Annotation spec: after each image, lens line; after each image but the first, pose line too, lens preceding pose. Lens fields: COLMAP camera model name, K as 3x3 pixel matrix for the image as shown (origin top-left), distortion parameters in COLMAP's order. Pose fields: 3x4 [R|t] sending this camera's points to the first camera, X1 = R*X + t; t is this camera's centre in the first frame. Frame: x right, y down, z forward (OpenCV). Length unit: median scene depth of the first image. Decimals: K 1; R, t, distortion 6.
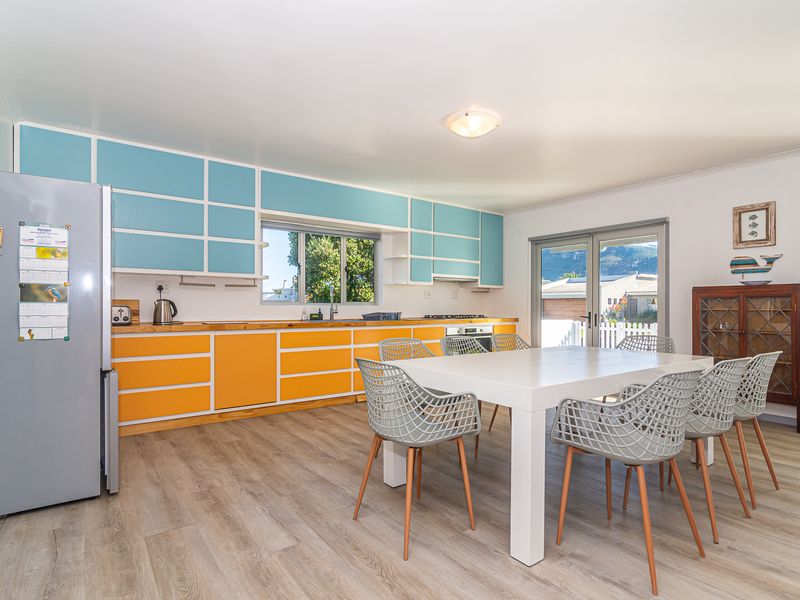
lens RADIAL K [[436.1, 0, 397.7], [0, 436.1, 308.1], [0, 0, 1]] dist [0.003457, 0.000638]
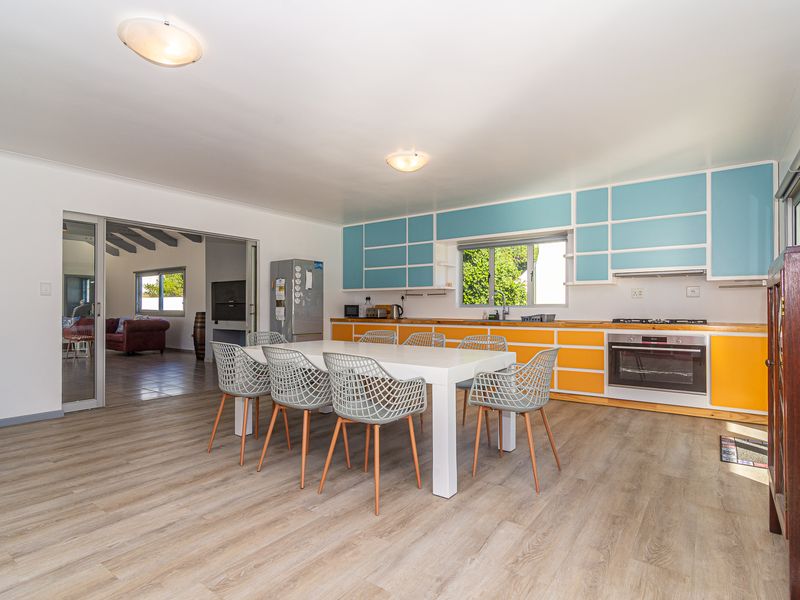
lens RADIAL K [[436.1, 0, 397.7], [0, 436.1, 308.1], [0, 0, 1]] dist [0.003457, 0.000638]
pose [[0.306065, -0.005260, -0.951996, 0.942925], [-0.004002, 0.999969, -0.006812, 0.004830], [0.952002, 0.005895, 0.306034, 0.412641]]
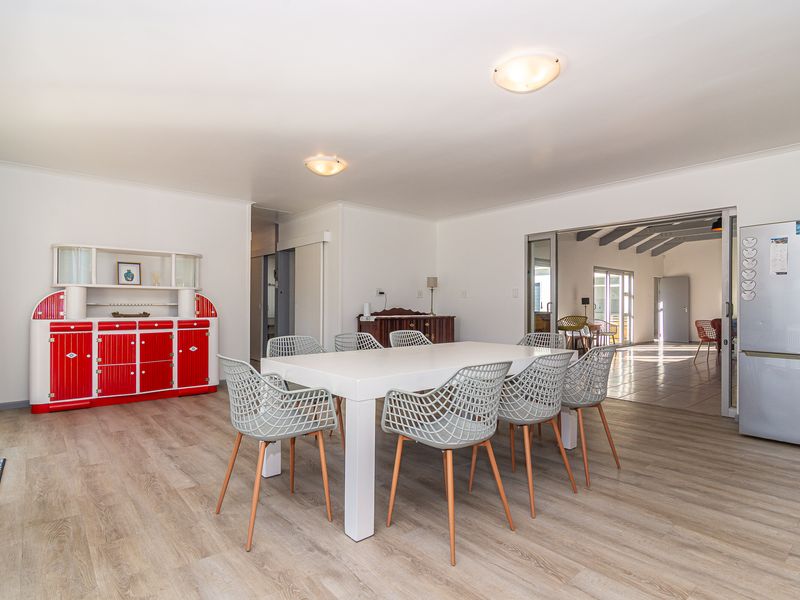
lens RADIAL K [[429.7, 0, 396.8], [0, 429.7, 303.7], [0, 0, 1]] dist [0.002780, 0.001228]
pose [[-0.997852, -0.009034, -0.064886, 0.316704], [-0.008849, 0.999956, -0.003141, -0.002054], [0.064911, -0.002560, -0.997888, 1.228230]]
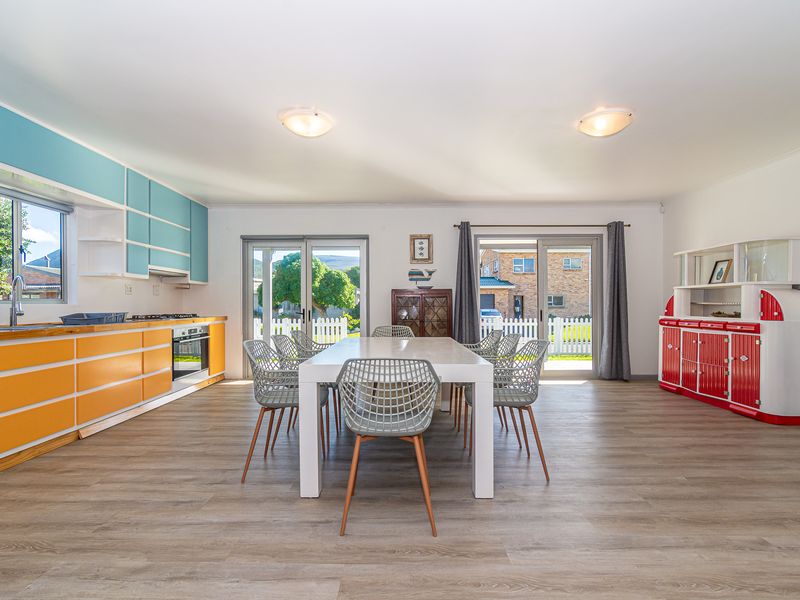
lens RADIAL K [[429.7, 0, 396.8], [0, 429.7, 303.7], [0, 0, 1]] dist [0.002780, 0.001228]
pose [[0.605551, -0.003394, 0.795799, -0.347170], [0.006918, 0.999976, -0.000999, -0.001729], [-0.795777, 0.006110, 0.605559, 0.164445]]
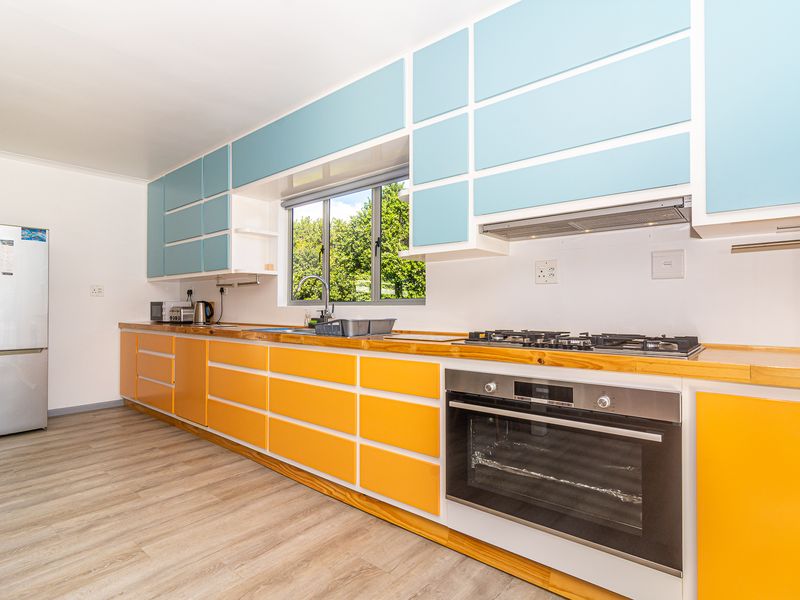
lens RADIAL K [[429.7, 0, 396.8], [0, 429.7, 303.7], [0, 0, 1]] dist [0.002780, 0.001228]
pose [[0.228021, -0.013680, -0.973560, 0.514083], [-0.004039, 0.999879, -0.014996, 0.000156], [0.973648, 0.007351, 0.227939, 1.045819]]
